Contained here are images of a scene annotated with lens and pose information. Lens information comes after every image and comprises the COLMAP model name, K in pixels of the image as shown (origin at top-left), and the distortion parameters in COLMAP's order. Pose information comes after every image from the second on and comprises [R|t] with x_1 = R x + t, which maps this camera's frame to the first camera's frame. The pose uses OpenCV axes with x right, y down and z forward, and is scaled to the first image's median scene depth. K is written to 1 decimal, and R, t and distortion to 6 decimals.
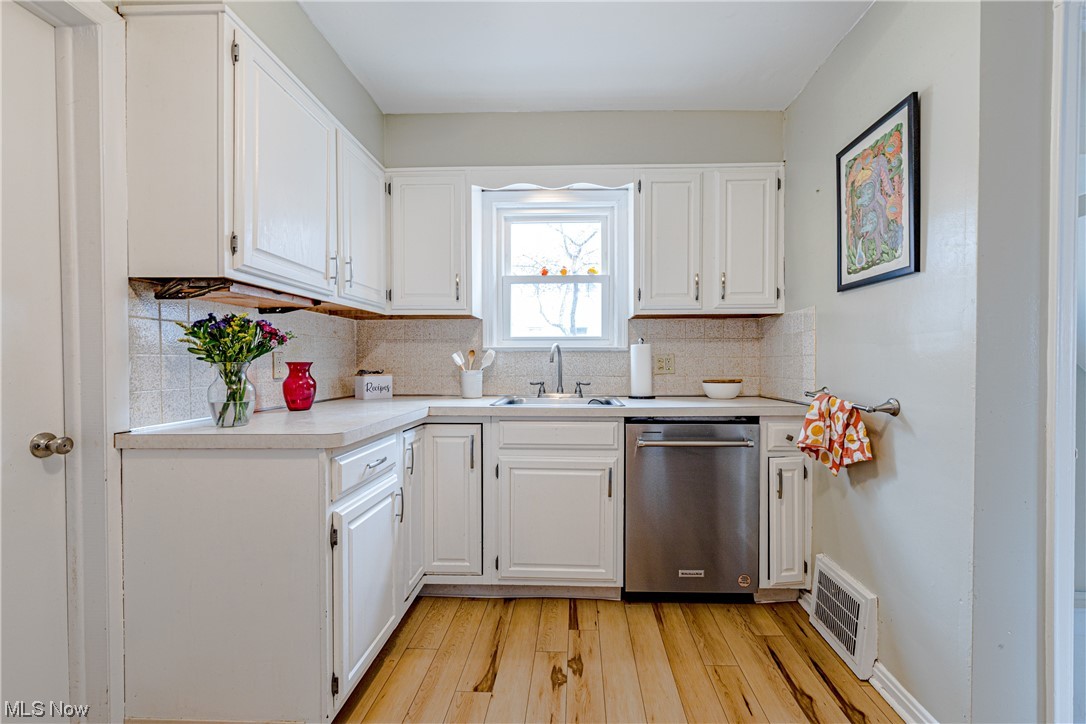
lens RADIAL K [[468.7, 0, 601.3], [0, 468.7, 367.2], [0, 0, 1]] dist [-0.000893, -0.000156]
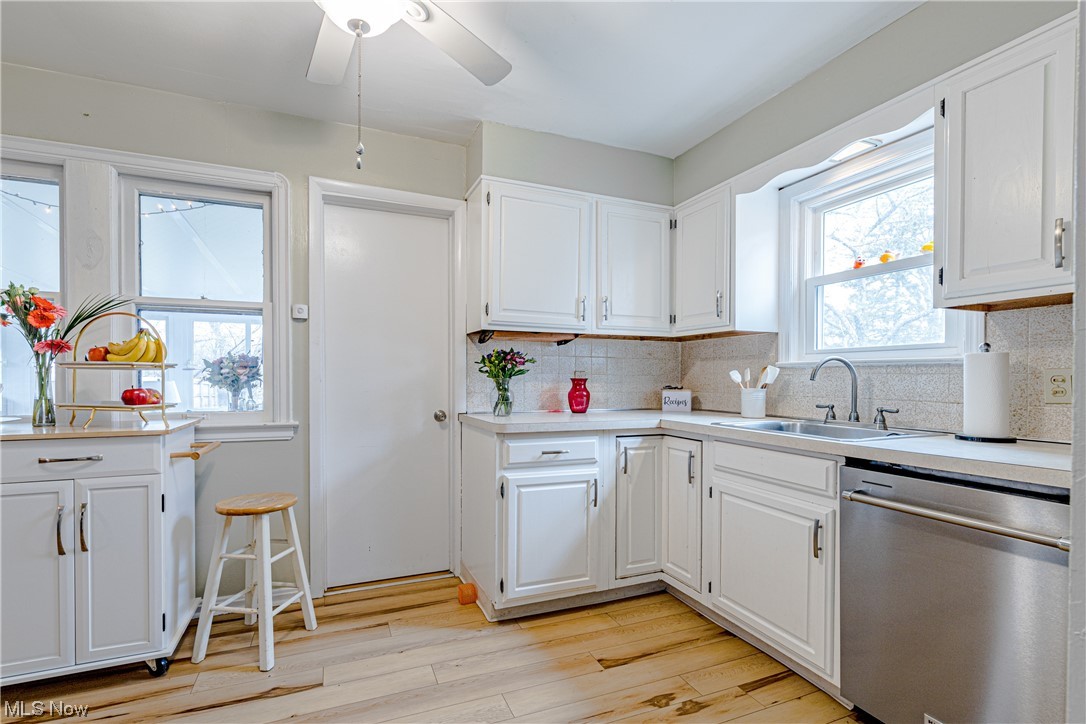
lens RADIAL K [[520.7, 0, 568.7], [0, 520.7, 385.3], [0, 0, 1]] dist [-0.000667, -0.000379]
pose [[0.405410, 0.017065, -0.913976, 0.634091], [-0.017306, 0.999790, 0.010990, -0.005576], [0.913971, 0.011362, 0.405620, 0.290204]]
